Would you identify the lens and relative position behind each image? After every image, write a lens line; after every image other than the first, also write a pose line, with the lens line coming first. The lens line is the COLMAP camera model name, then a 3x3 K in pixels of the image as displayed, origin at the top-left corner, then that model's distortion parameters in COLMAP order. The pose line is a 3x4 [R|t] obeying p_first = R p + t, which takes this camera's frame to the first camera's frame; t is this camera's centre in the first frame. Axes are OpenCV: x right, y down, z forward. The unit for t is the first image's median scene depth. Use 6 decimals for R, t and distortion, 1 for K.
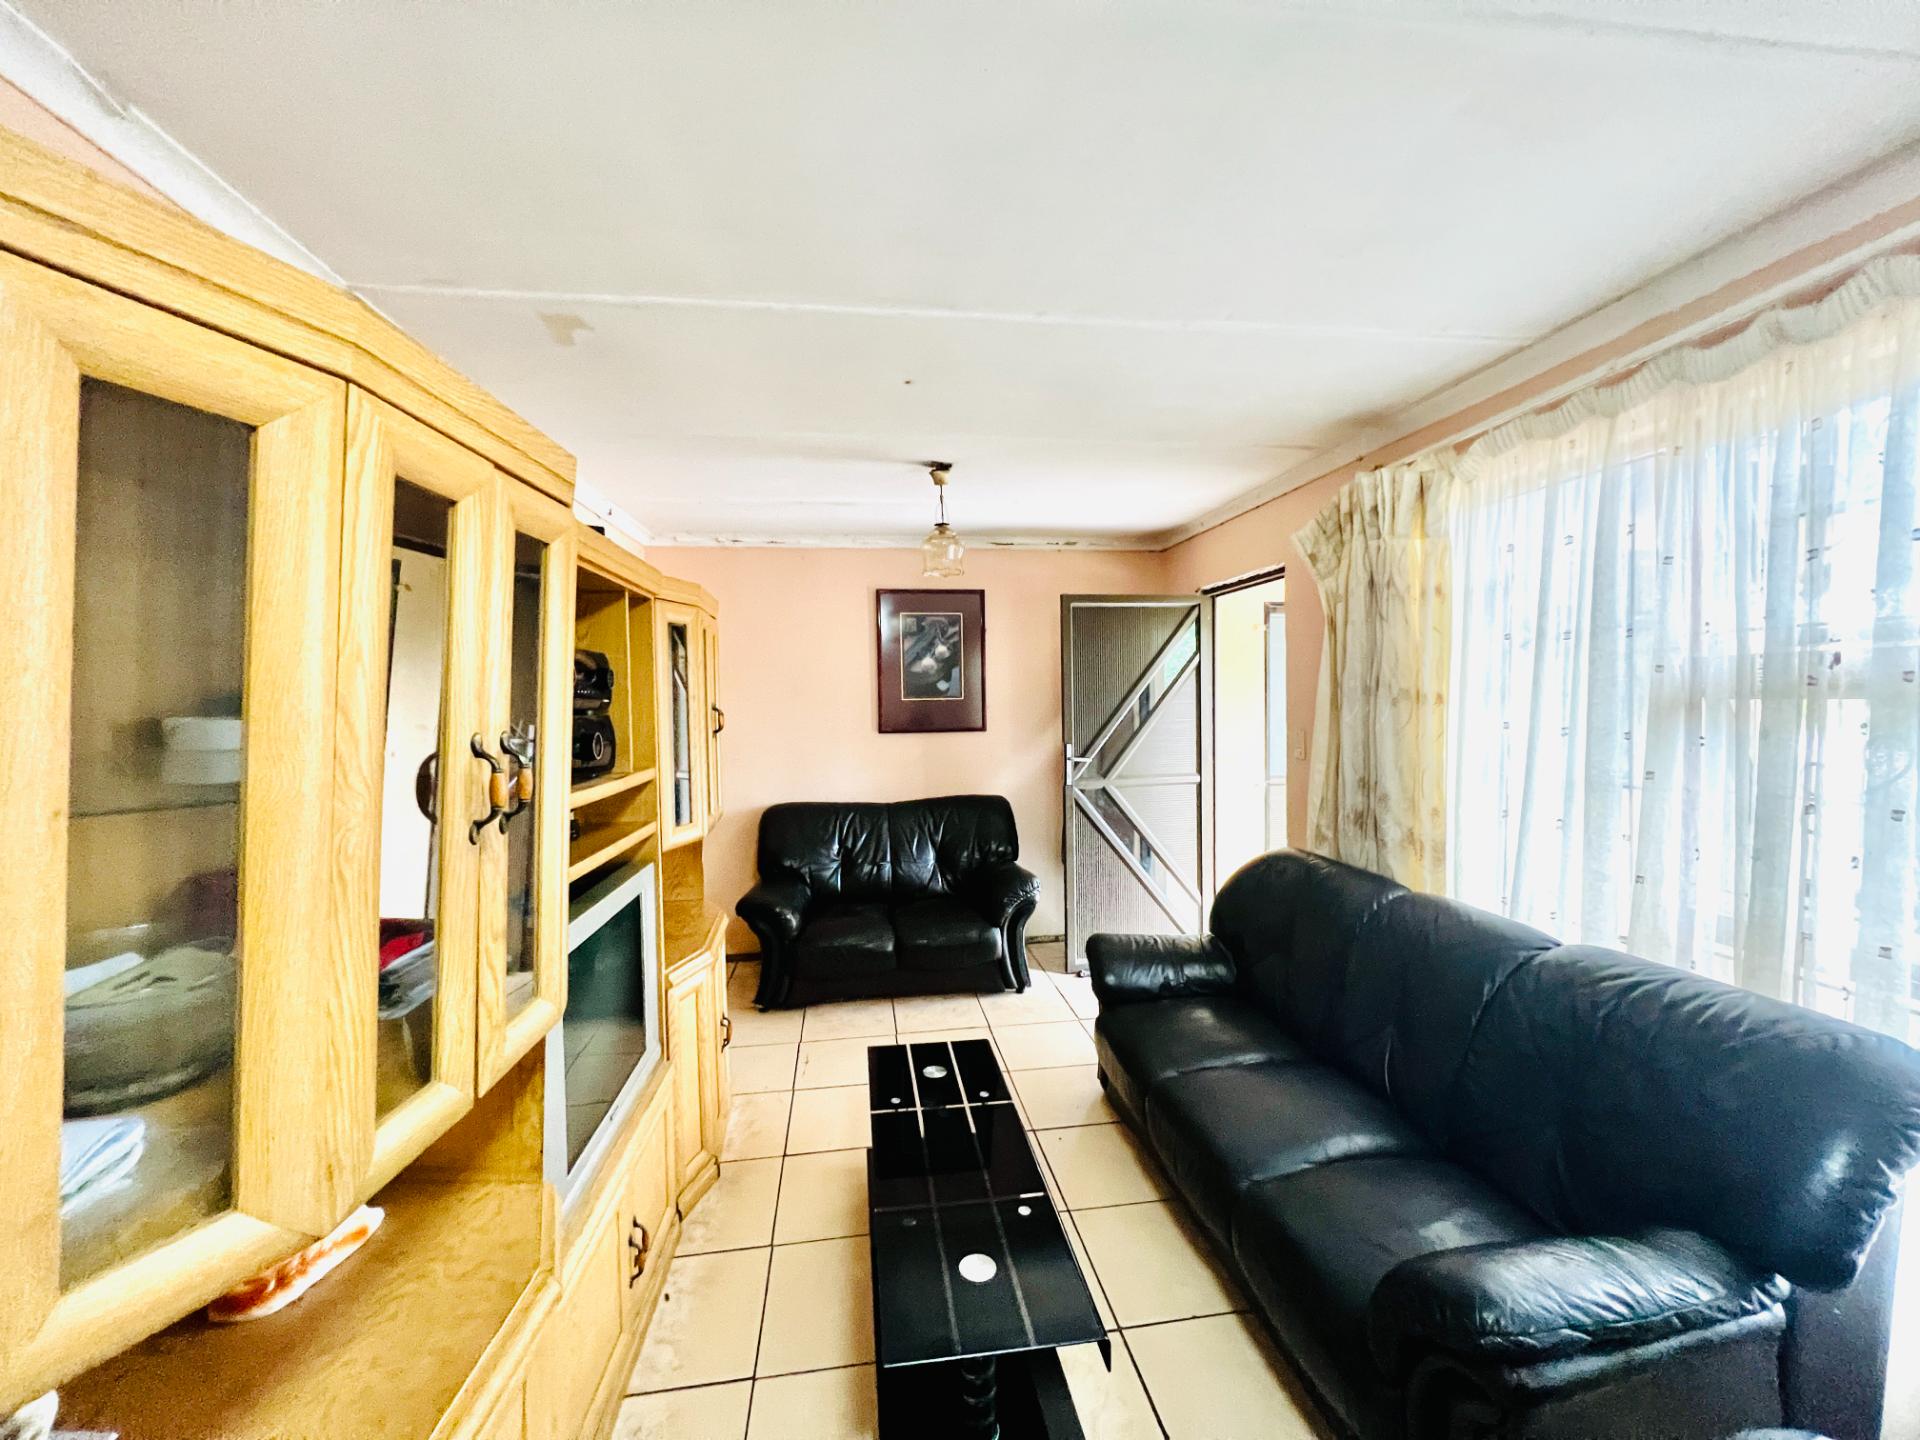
lens RADIAL K [[768.1, 0, 952.4], [0, 768.1, 713.6], [0, 0, 1]] dist [-0.003188, 0.000909]
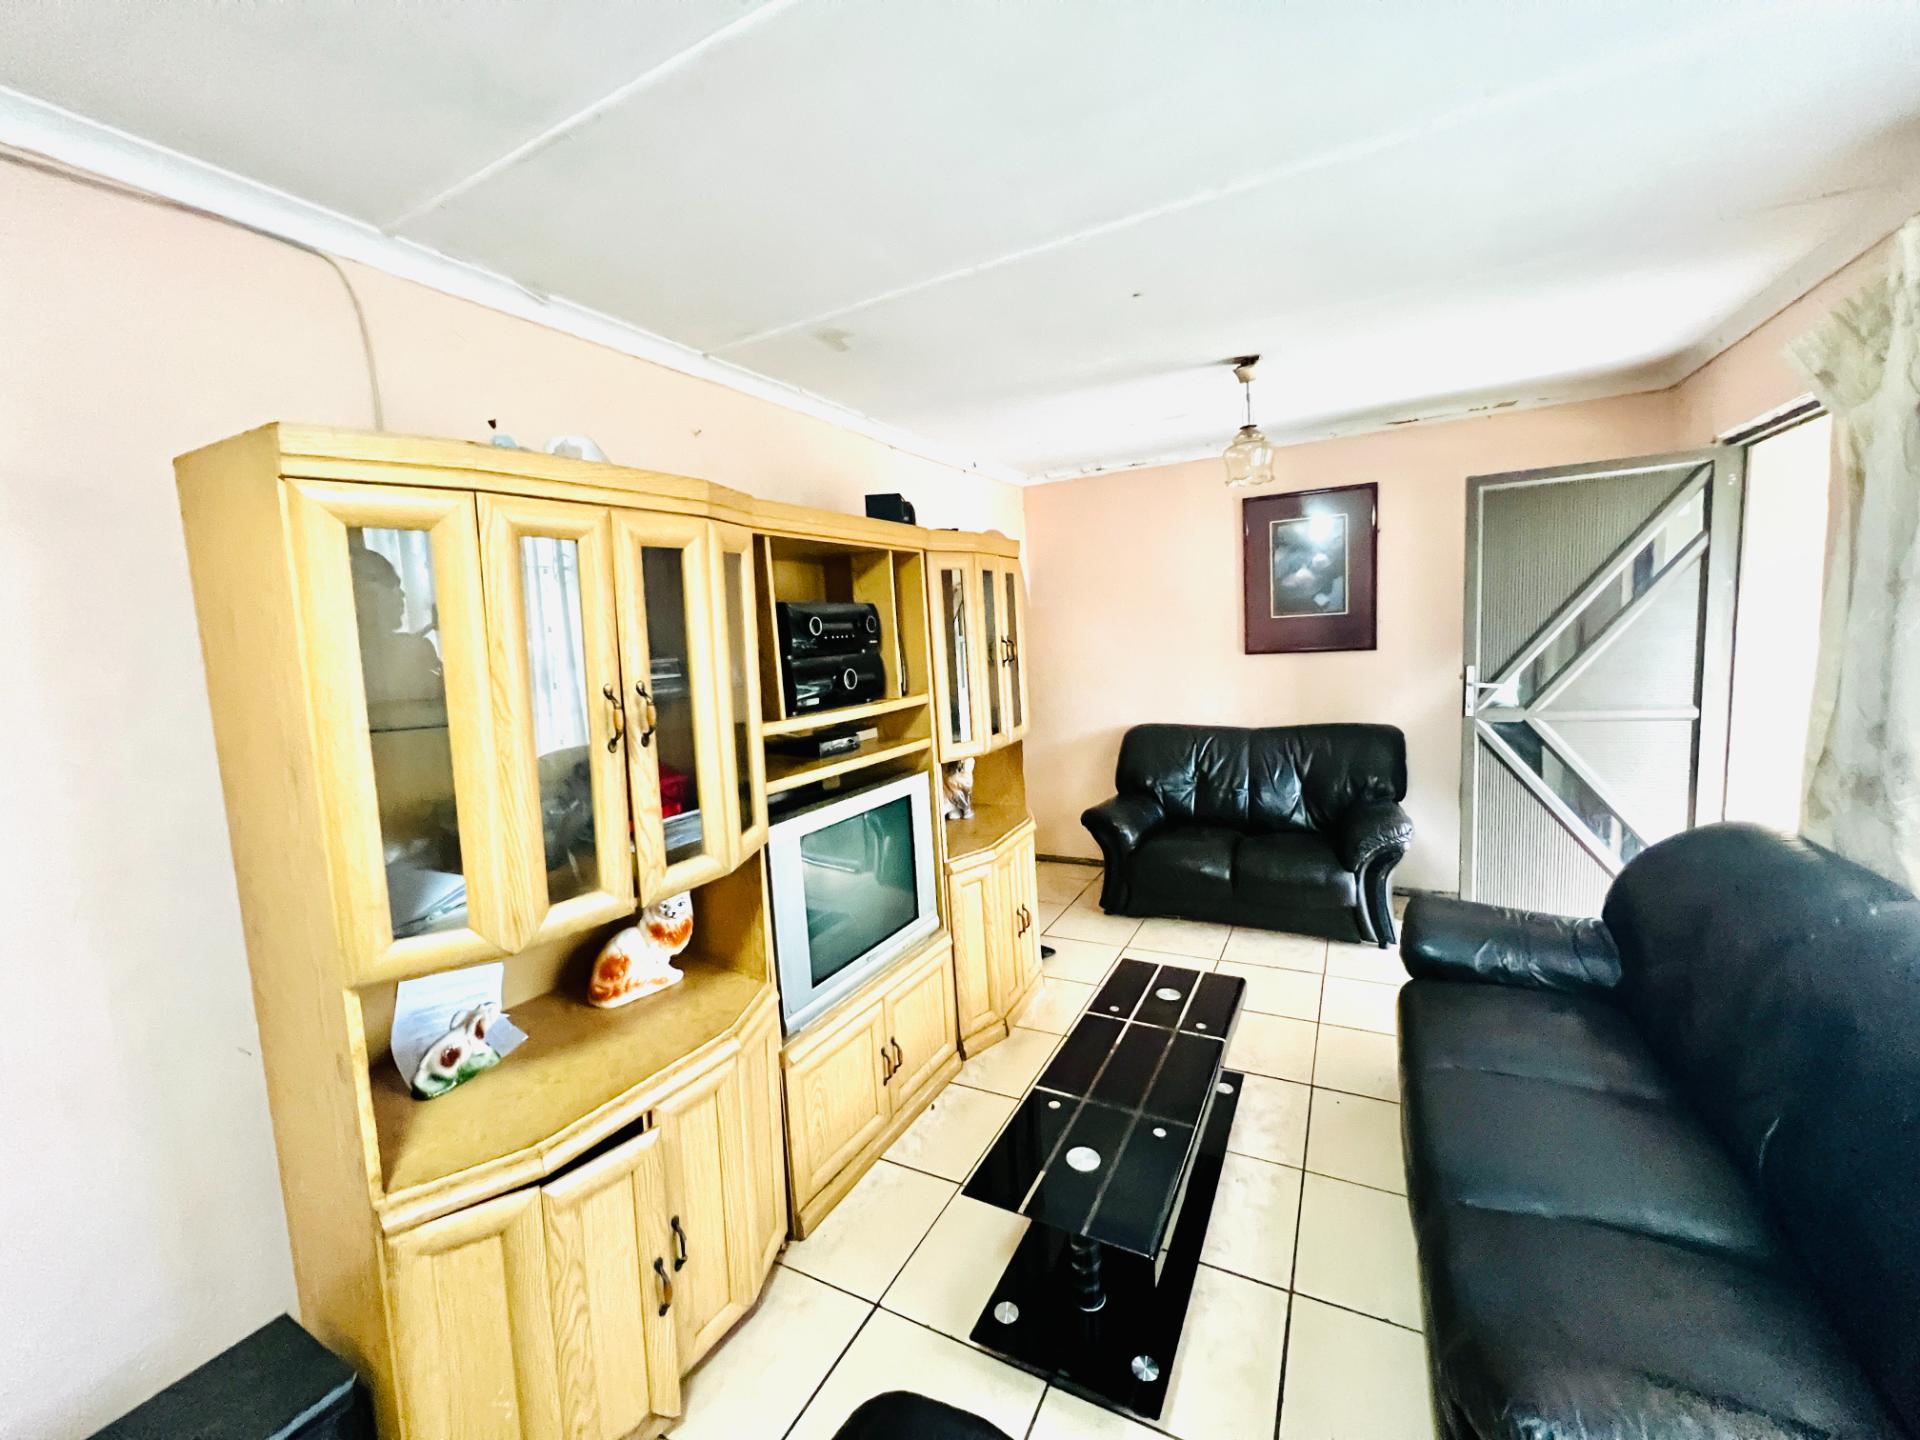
lens RADIAL K [[768.1, 0, 956.7], [0, 768.1, 712.8], [0, 0, 1]] dist [-0.003188, 0.000909]
pose [[0.809532, 0.032070, -0.586199, 0.313481], [0.033411, 0.994372, 0.100542, -0.017473], [0.586124, -0.100977, 0.803904, 0.047039]]
